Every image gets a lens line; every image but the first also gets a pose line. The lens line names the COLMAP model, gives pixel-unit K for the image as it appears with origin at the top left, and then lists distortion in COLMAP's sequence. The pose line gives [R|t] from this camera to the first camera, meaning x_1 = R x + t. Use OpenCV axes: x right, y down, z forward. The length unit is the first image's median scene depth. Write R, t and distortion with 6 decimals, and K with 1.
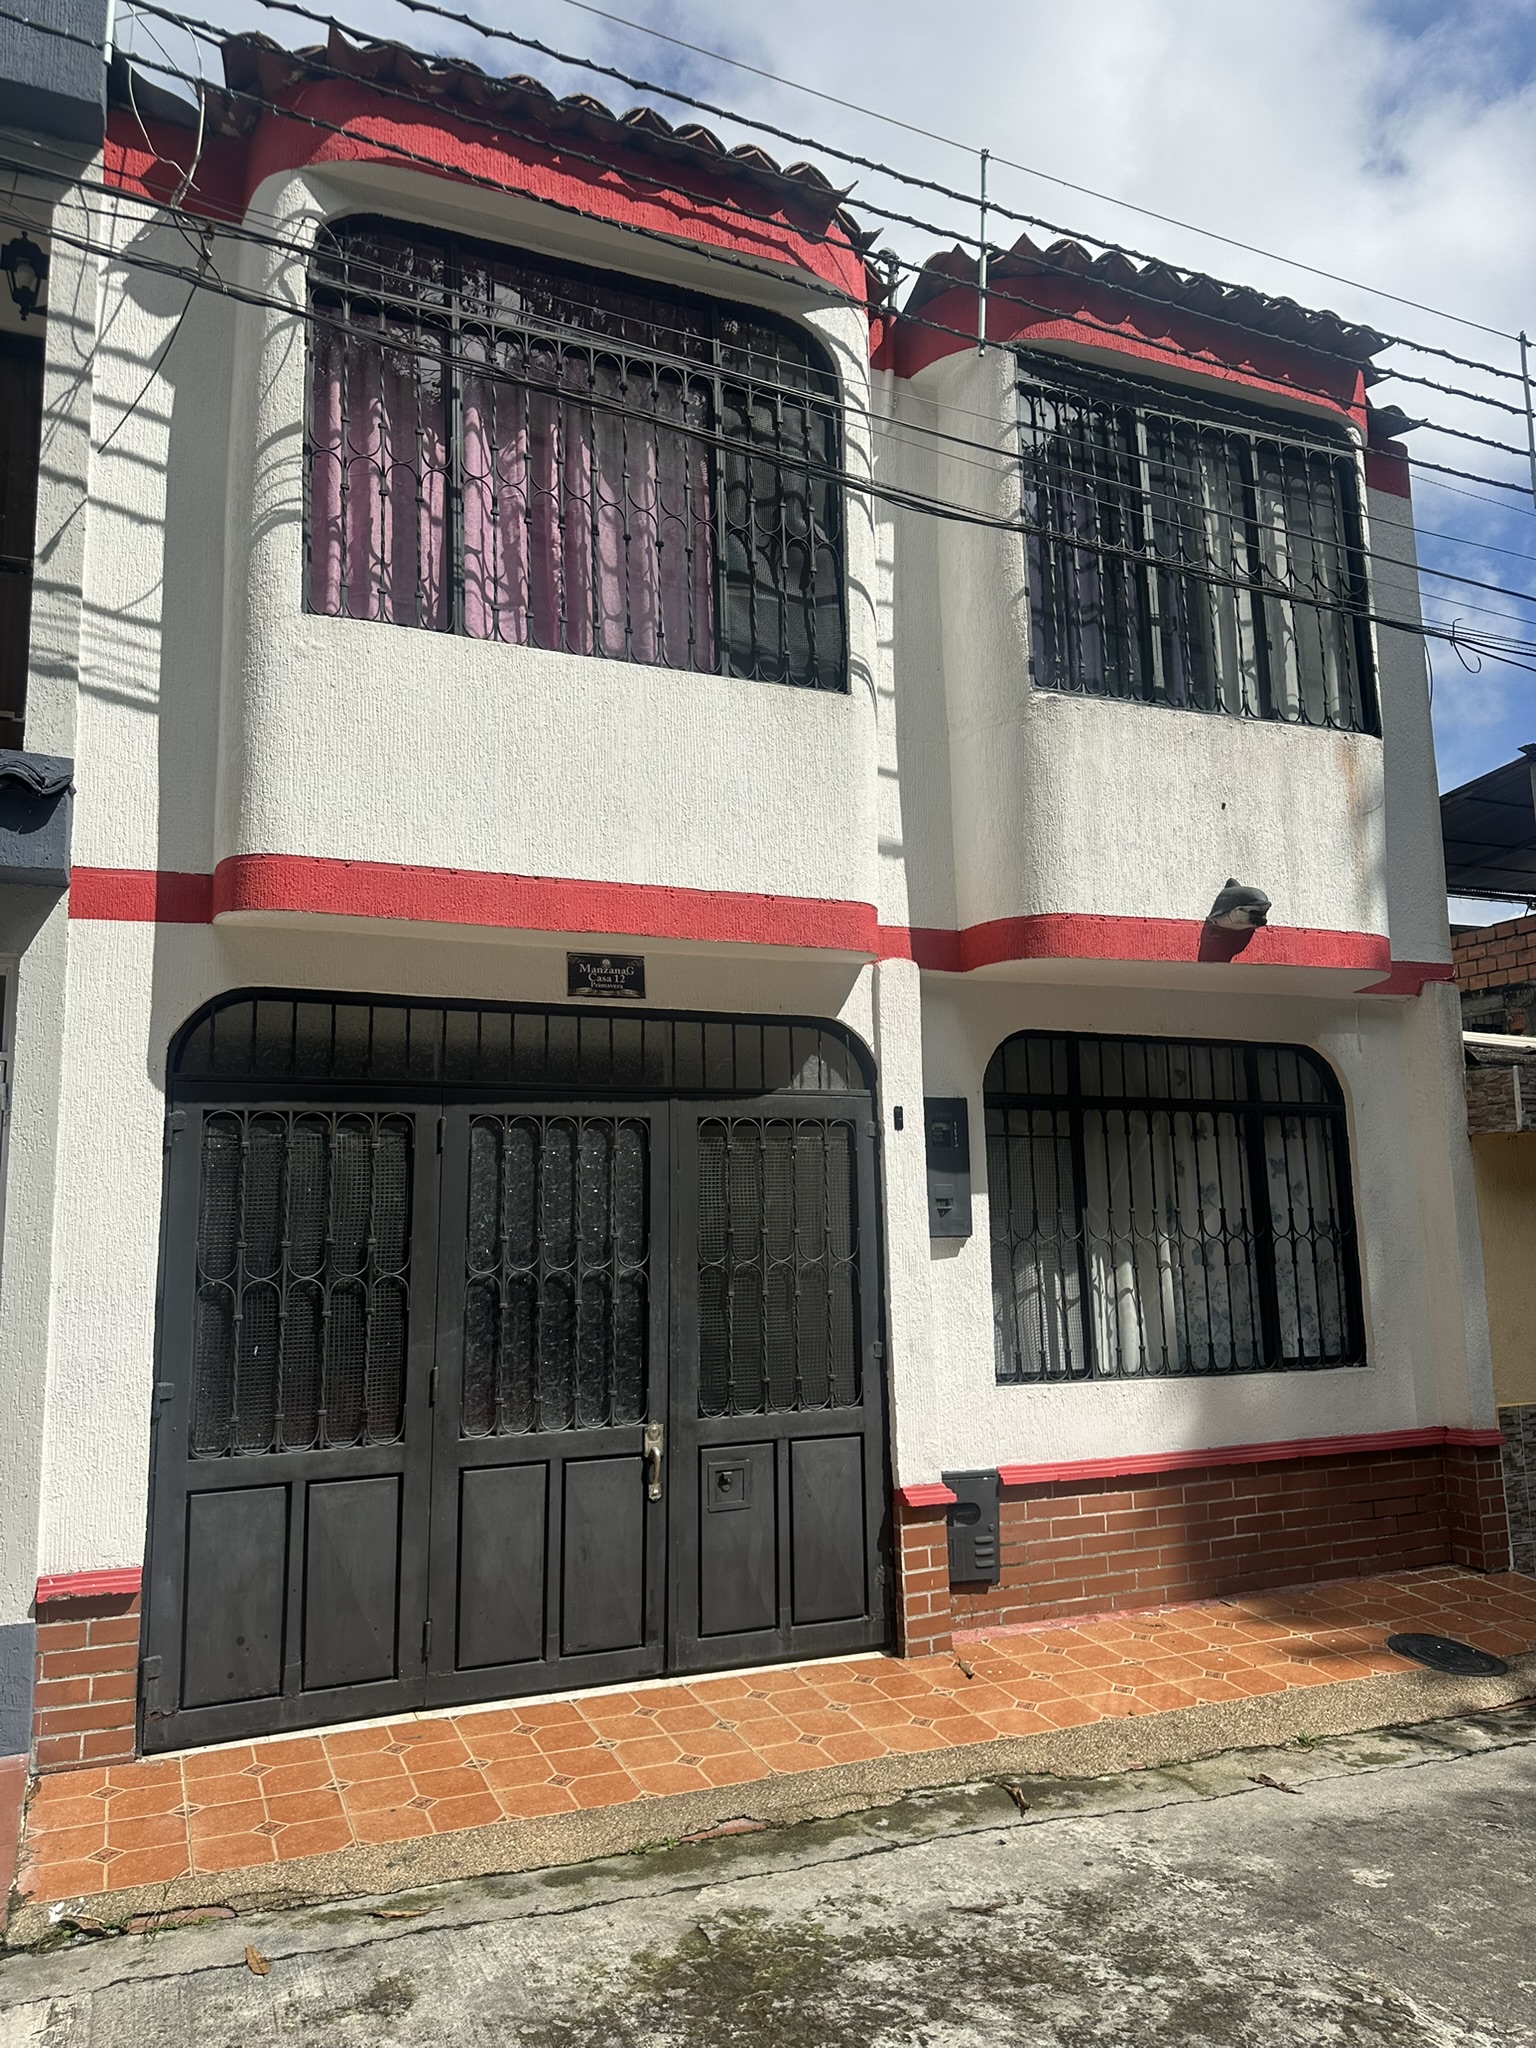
lens RADIAL K [[1406.2, 0, 763.9], [0, 1406.2, 1024.7], [0, 0, 1]] dist [0.009470, -0.011924]
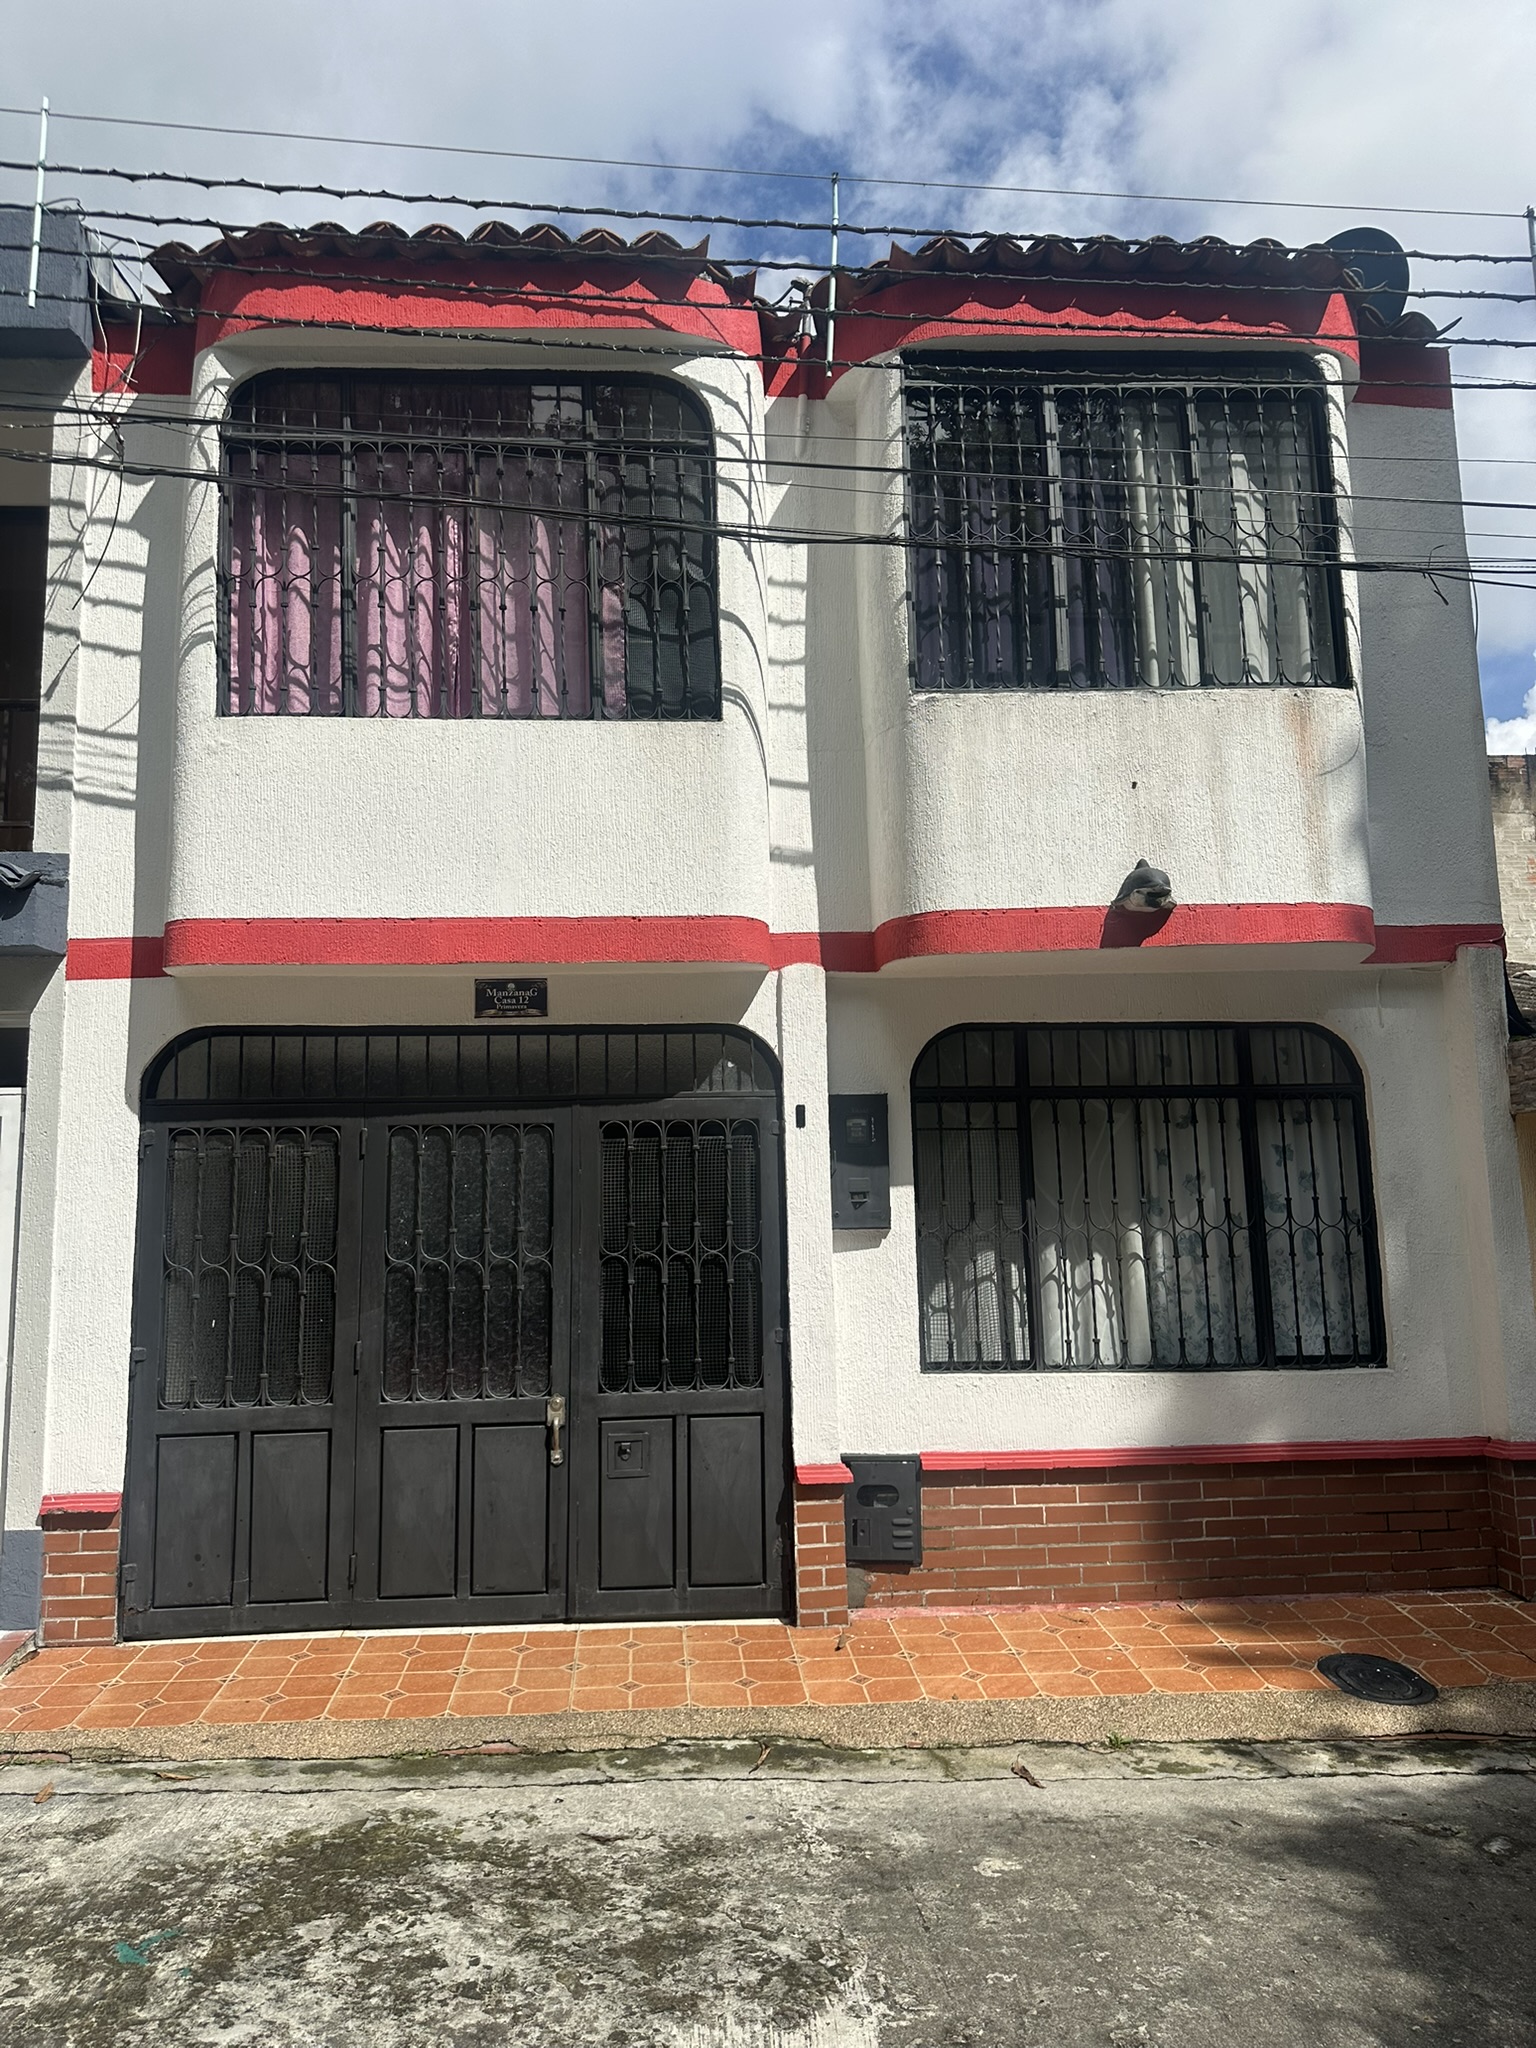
lens RADIAL K [[1406.2, 0, 771.5], [0, 1406.2, 1020.9], [0, 0, 1]] dist [0.009470, -0.011924]
pose [[0.946382, -0.045921, -0.319770, 0.459145], [0.049804, 0.998751, 0.003970, -0.011044], [0.319188, -0.019683, 0.947487, -0.000543]]
